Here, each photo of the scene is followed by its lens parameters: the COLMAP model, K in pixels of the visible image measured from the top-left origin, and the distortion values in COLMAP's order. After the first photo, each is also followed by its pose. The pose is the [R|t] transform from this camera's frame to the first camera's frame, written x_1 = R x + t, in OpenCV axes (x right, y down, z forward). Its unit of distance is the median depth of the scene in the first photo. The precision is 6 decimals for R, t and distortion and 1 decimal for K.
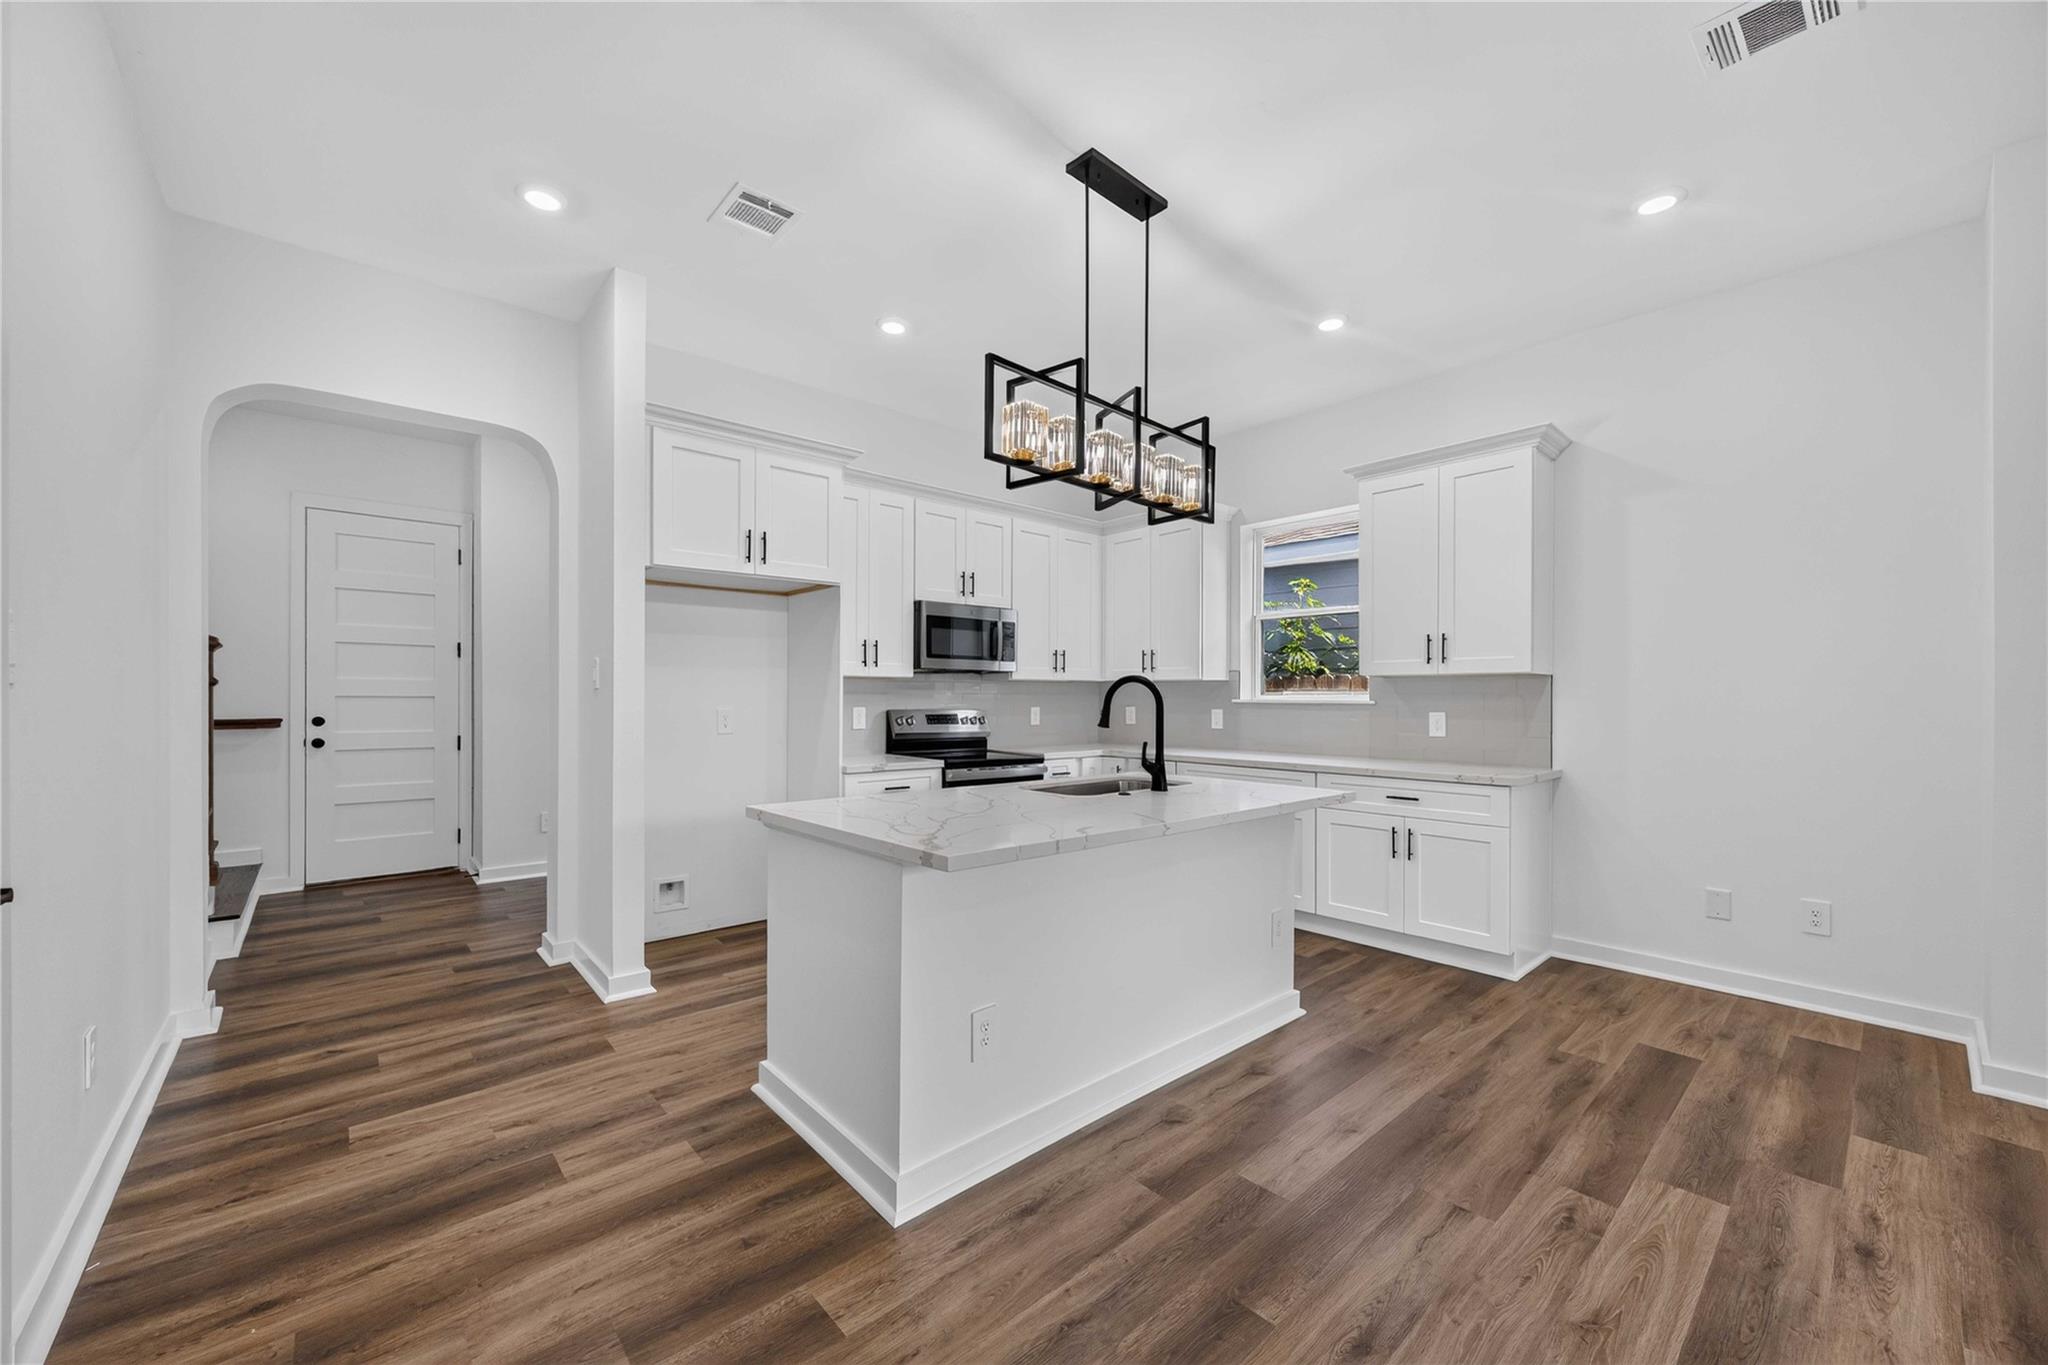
lens RADIAL K [[779.0, 0, 1020.3], [0, 779.0, 700.0], [0, 0, 1]] dist [-0.002313, -0.000025]
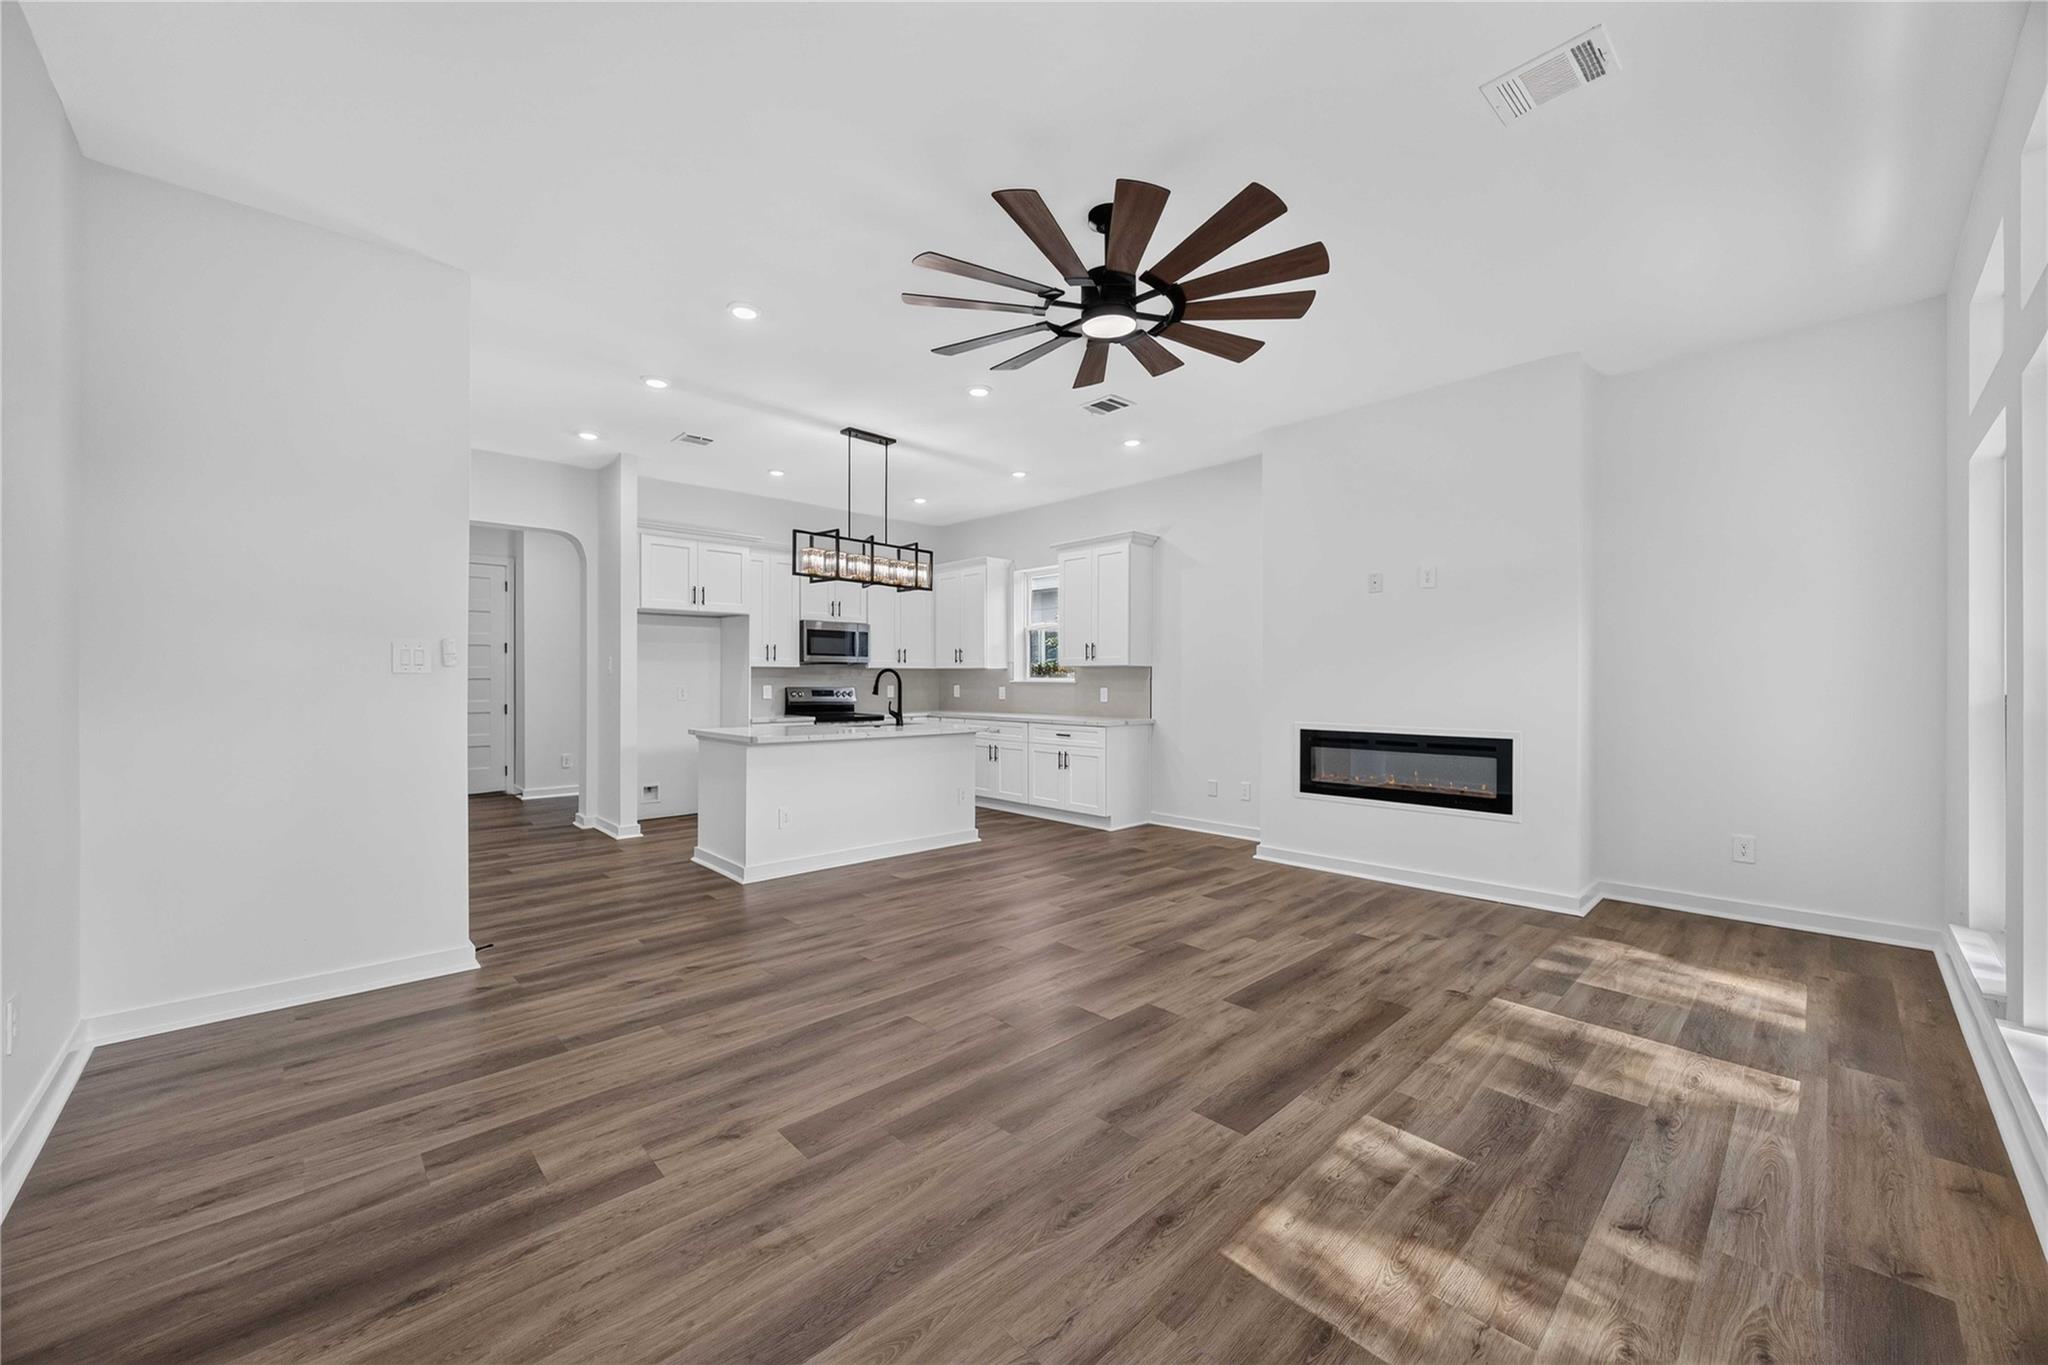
lens RADIAL K [[779.0, 0, 1015.8], [0, 779.0, 683.6], [0, 0, 1]] dist [-0.002313, -0.000025]
pose [[0.999519, -0.001156, 0.031002, 0.382066], [0.001052, 0.999994, 0.003389, 0.000704], [-0.031006, -0.003354, 0.999514, -0.928773]]
